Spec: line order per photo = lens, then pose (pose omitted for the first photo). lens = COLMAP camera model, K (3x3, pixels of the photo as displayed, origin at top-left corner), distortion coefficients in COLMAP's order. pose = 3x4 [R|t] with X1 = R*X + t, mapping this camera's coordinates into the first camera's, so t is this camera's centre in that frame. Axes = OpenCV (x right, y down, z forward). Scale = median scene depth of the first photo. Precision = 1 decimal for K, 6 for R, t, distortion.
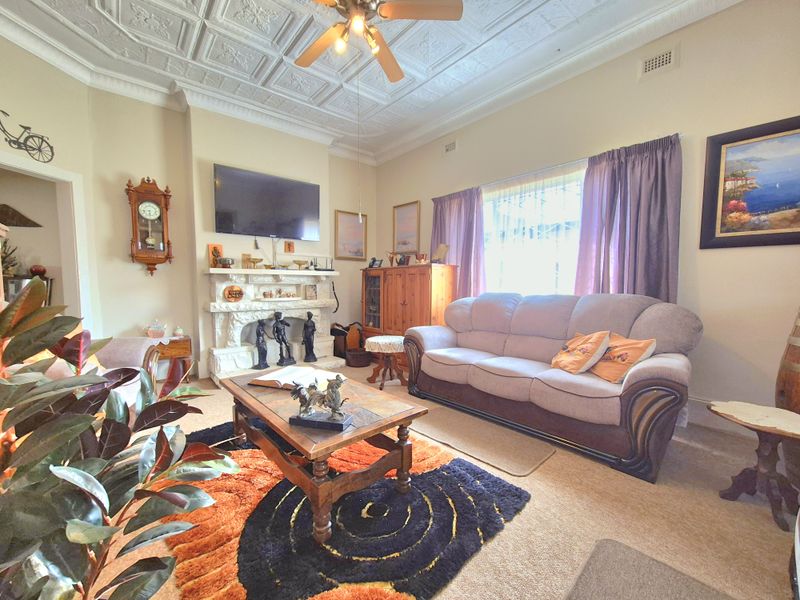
lens RADIAL K [[329.8, 0, 392.8], [0, 329.8, 304.1], [0, 0, 1]] dist [-0.001178, -0.000087]
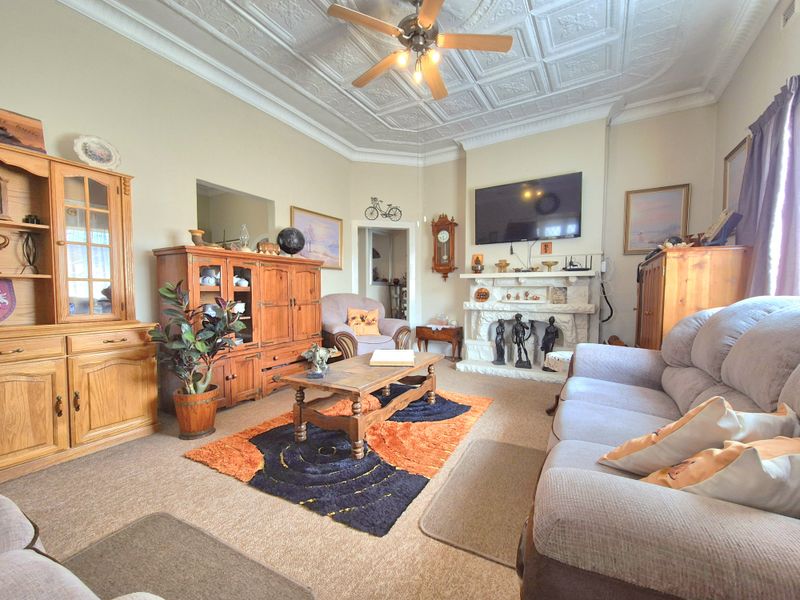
lens RADIAL K [[329.8, 0, 395.9], [0, 329.8, 302.4], [0, 0, 1]] dist [-0.001178, -0.000087]
pose [[0.318407, 0.029475, -0.947496, 0.526615], [-0.063627, 0.997927, 0.009662, 0.002999], [0.945816, 0.057210, 0.319623, 0.335979]]
